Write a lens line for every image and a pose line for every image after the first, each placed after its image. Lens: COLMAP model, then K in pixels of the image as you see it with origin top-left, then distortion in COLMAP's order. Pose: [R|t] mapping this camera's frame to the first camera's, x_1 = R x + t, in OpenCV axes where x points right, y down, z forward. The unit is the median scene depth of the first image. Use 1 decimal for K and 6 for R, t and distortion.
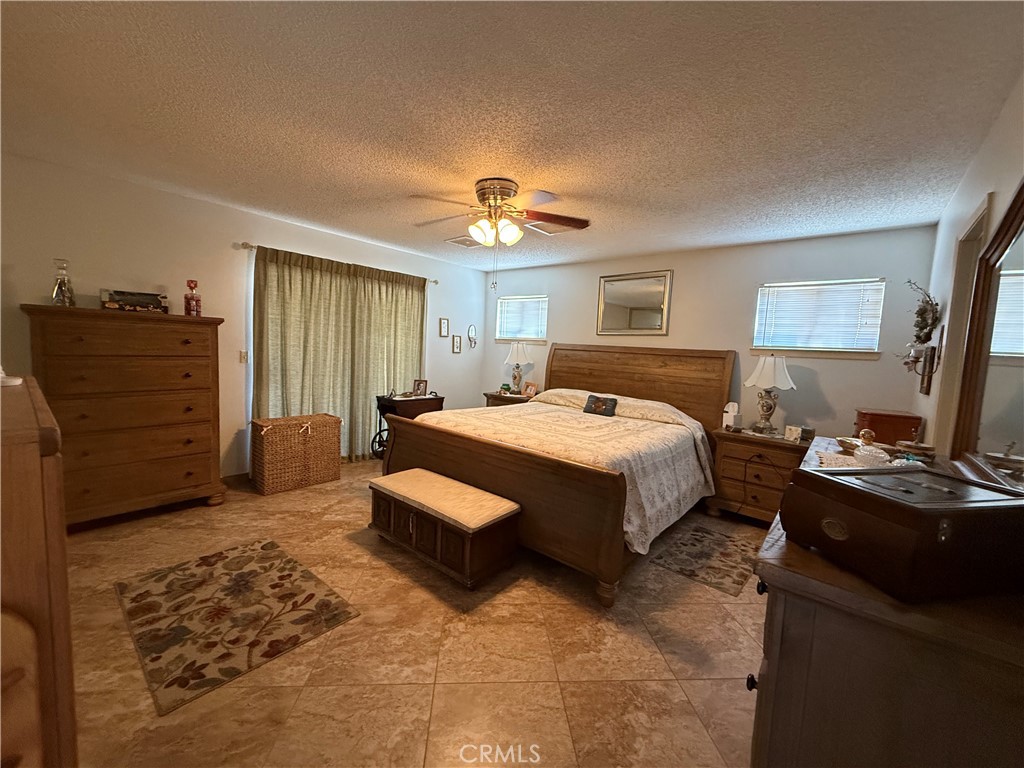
lens RADIAL K [[407.1, 0, 512.0], [0, 407.1, 384.0], [0, 0, 1]] dist [-0.001400, 0.000050]
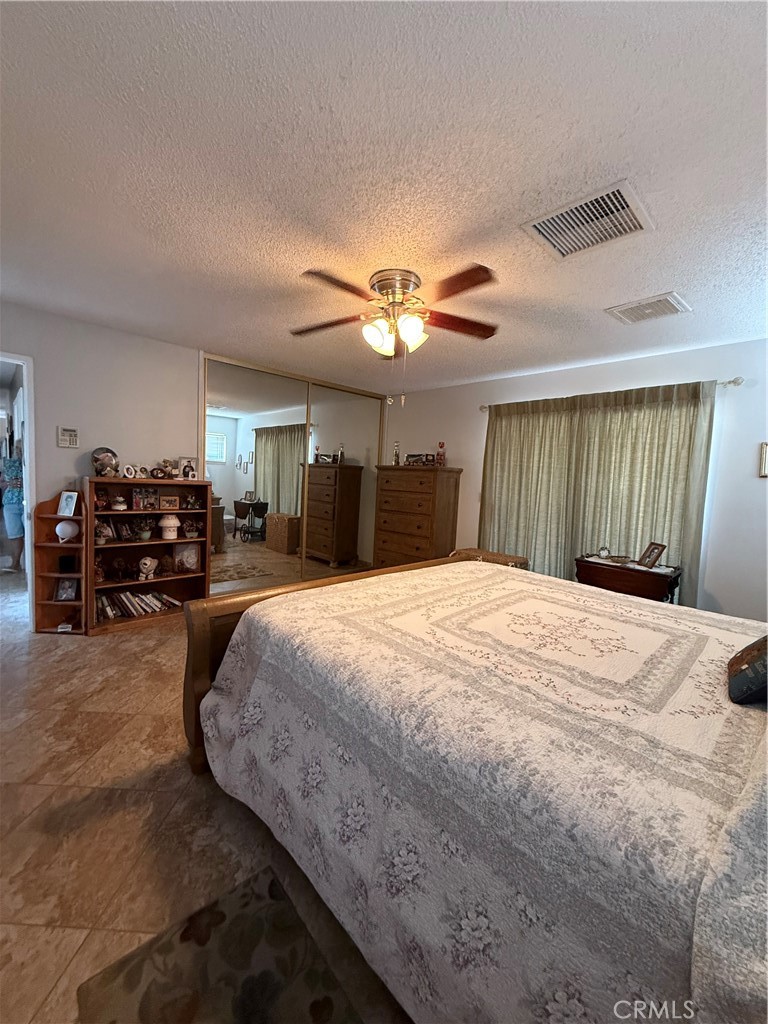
lens RADIAL K [[407.1, 0, 384.0], [0, 407.1, 512.0], [0, 0, 1]] dist [-0.001400, 0.000050]
pose [[-0.093995, 0.032091, -0.995055, 0.928675], [-0.141682, 0.988876, 0.045275, -0.056306], [0.985440, 0.145237, -0.088402, 1.271551]]
